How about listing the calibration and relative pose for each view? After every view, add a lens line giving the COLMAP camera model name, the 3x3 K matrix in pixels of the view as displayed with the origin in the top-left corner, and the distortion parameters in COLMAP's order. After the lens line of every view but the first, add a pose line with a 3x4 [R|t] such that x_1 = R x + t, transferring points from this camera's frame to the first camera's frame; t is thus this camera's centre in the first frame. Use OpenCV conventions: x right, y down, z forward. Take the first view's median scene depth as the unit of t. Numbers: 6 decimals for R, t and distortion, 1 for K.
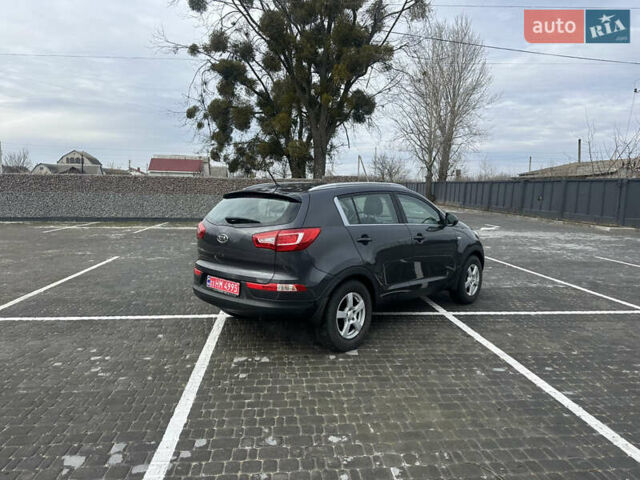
lens RADIAL K [[448.7, 0, 320.0], [0, 448.7, 240.0], [0, 0, 1]] dist [0.078806, -0.096002]
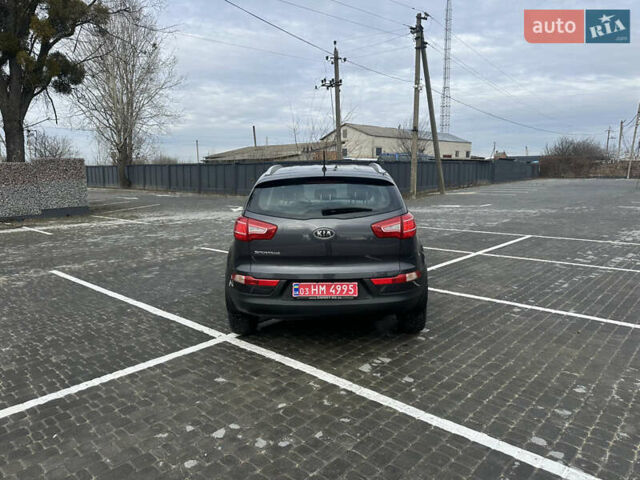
lens RADIAL K [[448.7, 0, 320.0], [0, 448.7, 240.0], [0, 0, 1]] dist [0.078806, -0.096002]
pose [[0.739310, -0.128946, 0.660904, -0.155975], [0.104195, 0.991579, 0.076907, -0.011547], [-0.665255, 0.012005, 0.746520, 0.079384]]
